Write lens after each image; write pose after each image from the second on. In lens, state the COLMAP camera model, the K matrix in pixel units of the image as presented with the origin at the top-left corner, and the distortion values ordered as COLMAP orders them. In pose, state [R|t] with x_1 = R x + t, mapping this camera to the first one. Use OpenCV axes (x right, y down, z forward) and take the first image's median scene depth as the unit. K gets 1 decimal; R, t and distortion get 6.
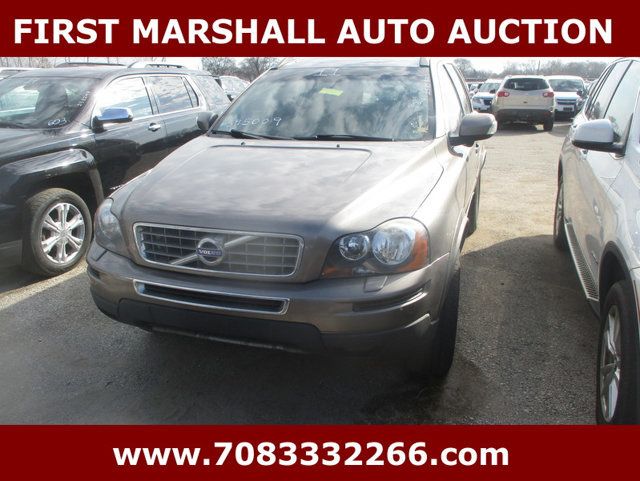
lens RADIAL K [[522.8, 0, 319.8], [0, 522.8, 240.7], [0, 0, 1]] dist [-0.029758, -0.003657]
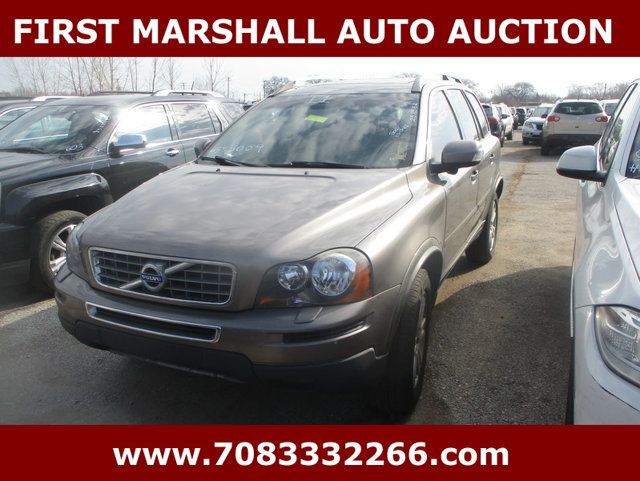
lens RADIAL K [[522.8, 0, 320.3], [0, 522.8, 242.8], [0, 0, 1]] dist [-0.029758, -0.003657]
pose [[0.994501, 0.019799, -0.102842, 0.173139], [-0.024032, 0.998907, -0.040083, -0.010478], [0.101936, 0.042335, 0.993890, 0.022464]]
